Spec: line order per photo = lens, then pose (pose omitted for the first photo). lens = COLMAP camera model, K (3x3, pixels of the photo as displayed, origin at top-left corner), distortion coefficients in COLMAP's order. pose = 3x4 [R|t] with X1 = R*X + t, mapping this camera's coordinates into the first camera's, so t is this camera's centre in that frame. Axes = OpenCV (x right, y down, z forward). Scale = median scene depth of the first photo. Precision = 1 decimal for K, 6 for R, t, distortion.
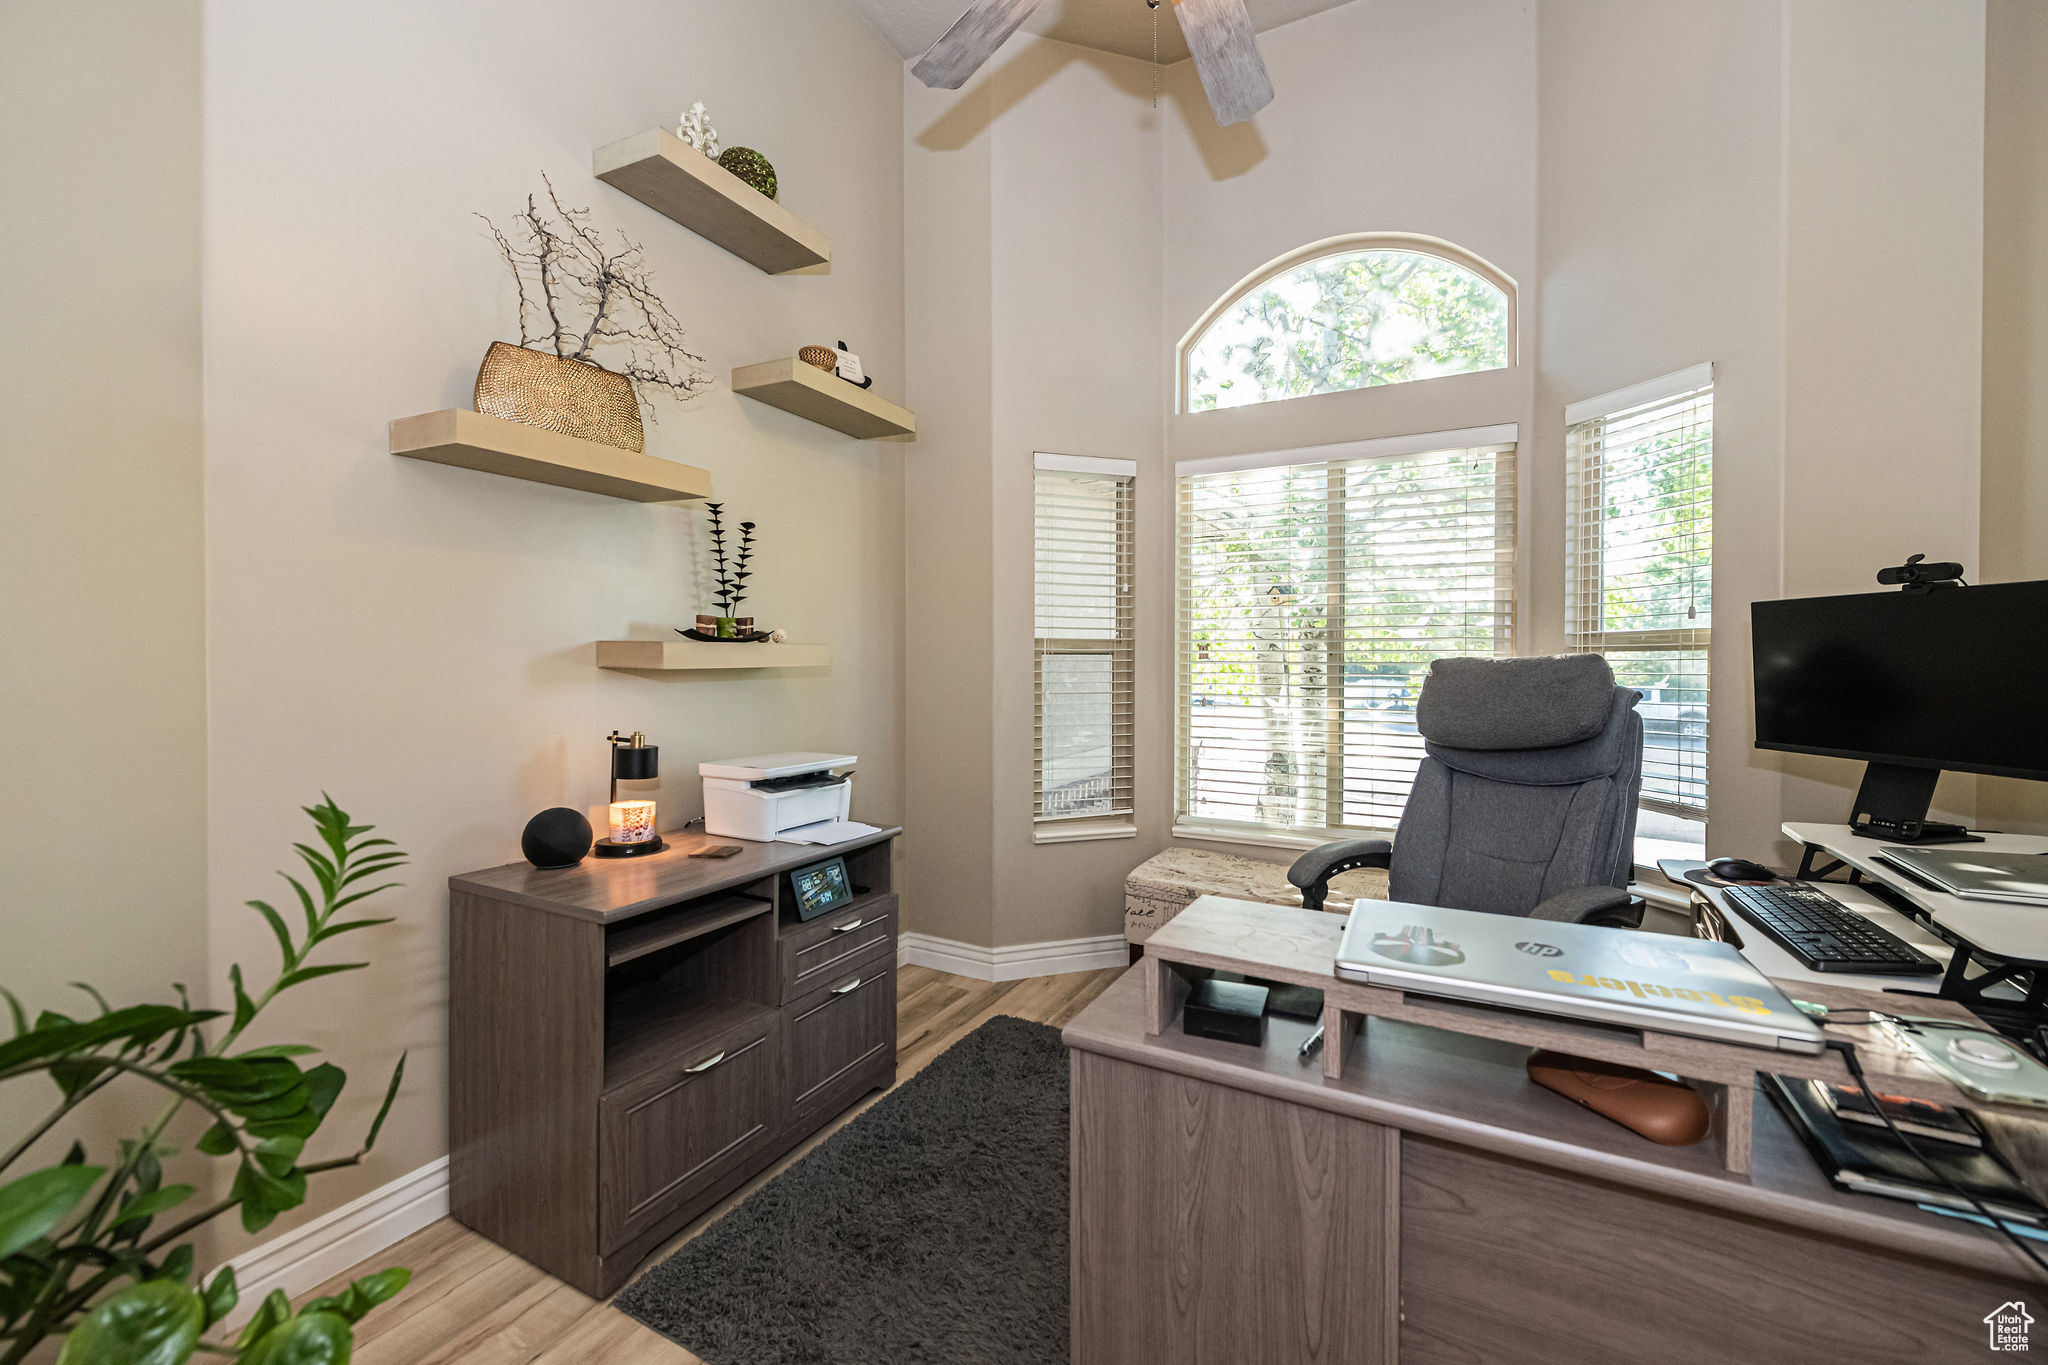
lens RADIAL K [[821.9, 0, 1030.4], [0, 821.9, 673.8], [0, 0, 1]] dist [0.002630, -0.000298]
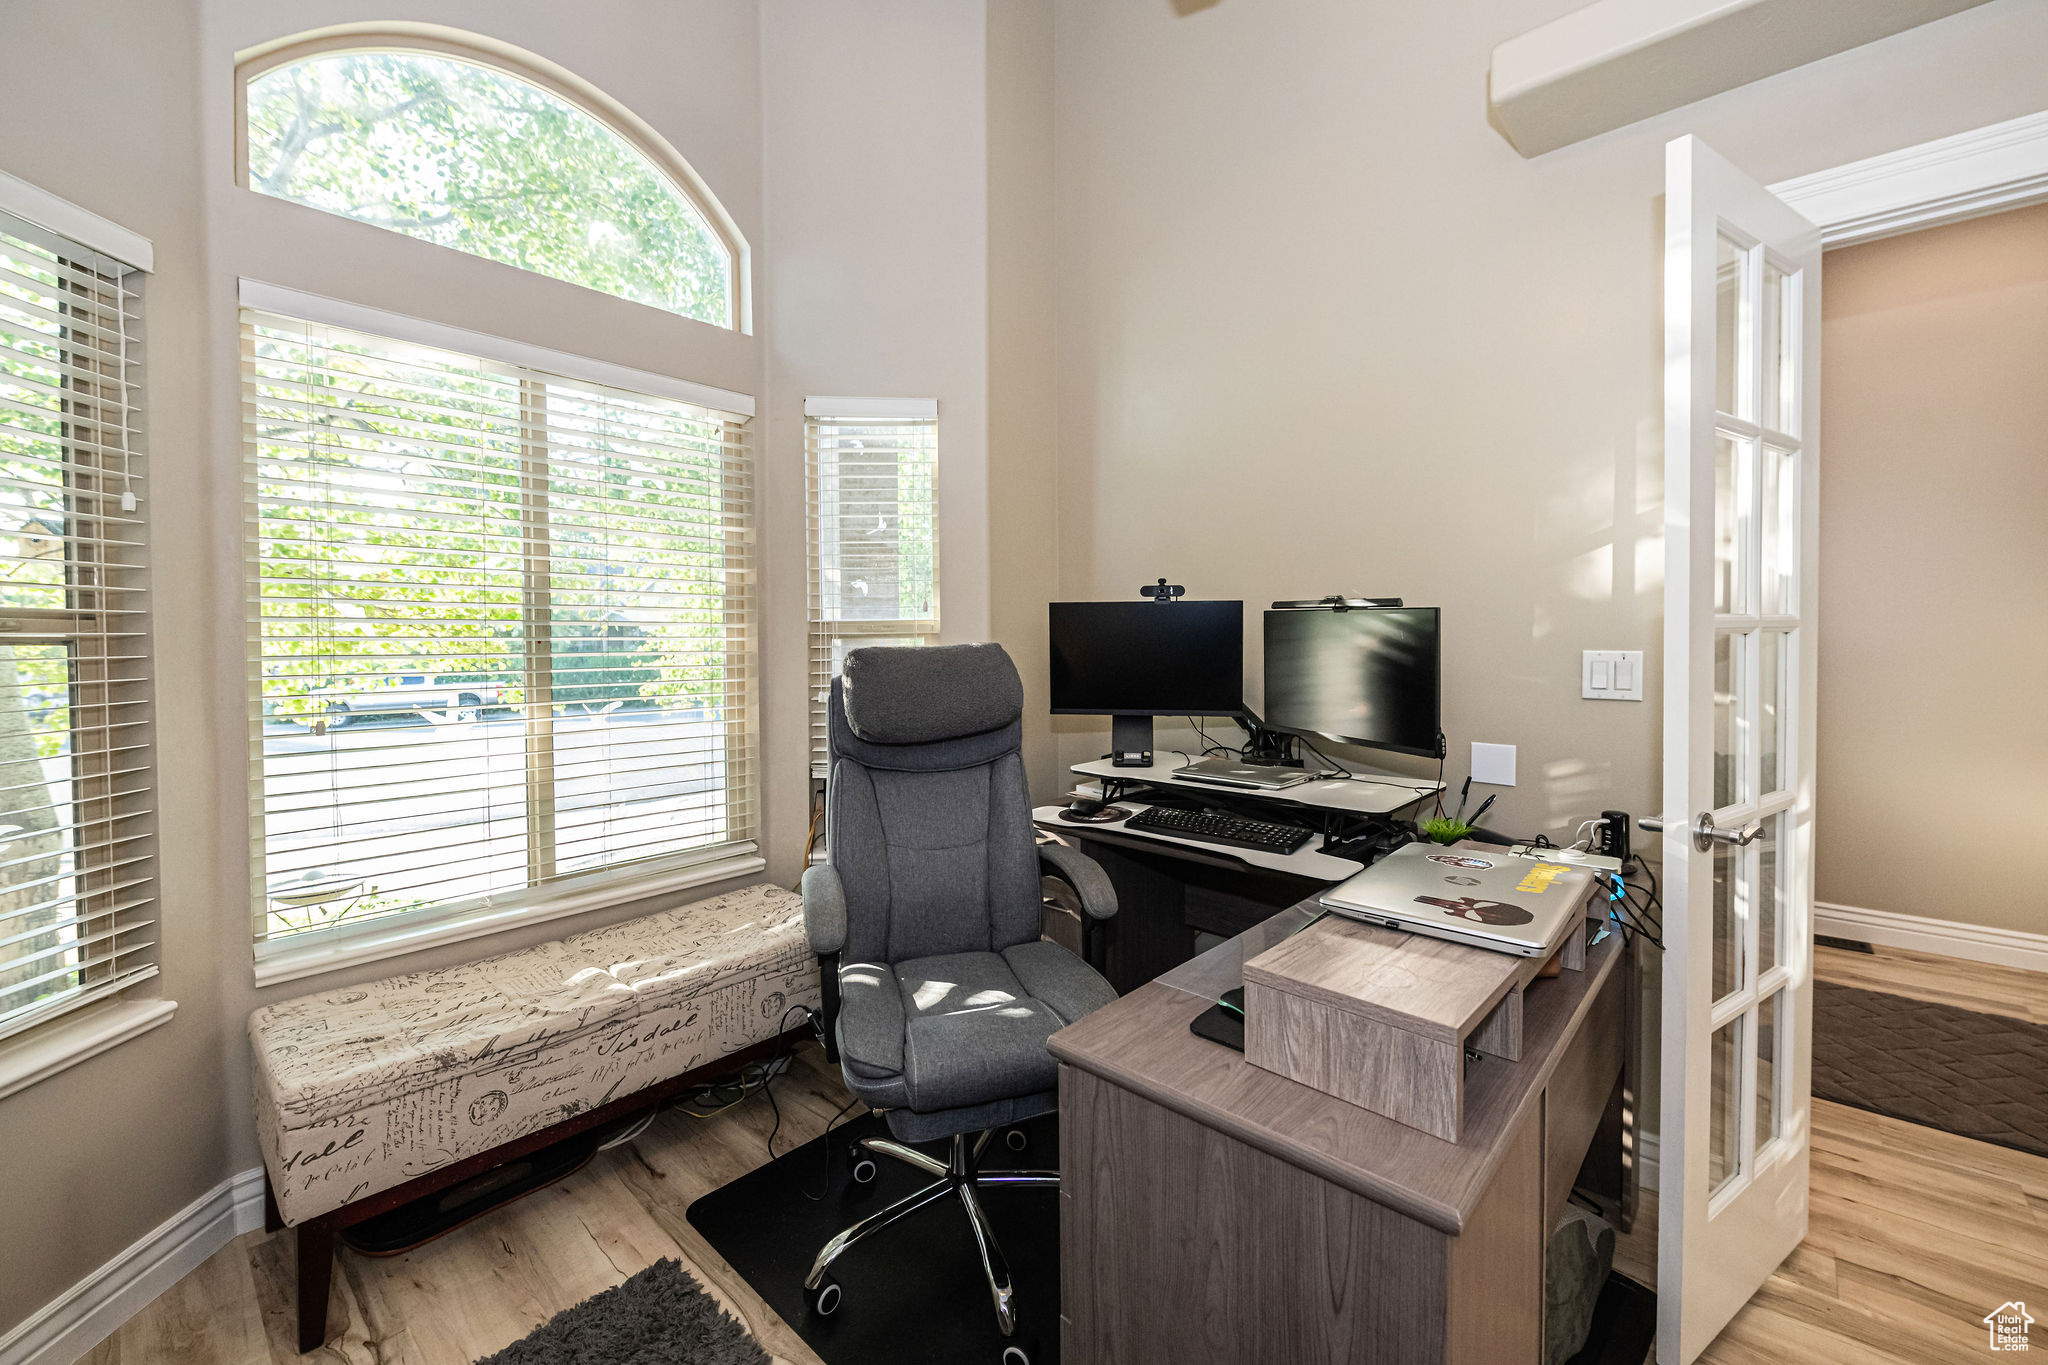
lens RADIAL K [[821.9, 0, 1091.2], [0, 821.9, 653.7], [0, 0, 1]] dist [0.002630, -0.000298]
pose [[0.228577, -0.017906, 0.973361, -0.227824], [0.021746, 0.999675, 0.013283, -0.013418], [-0.973283, 0.018130, 0.228892, 0.388531]]
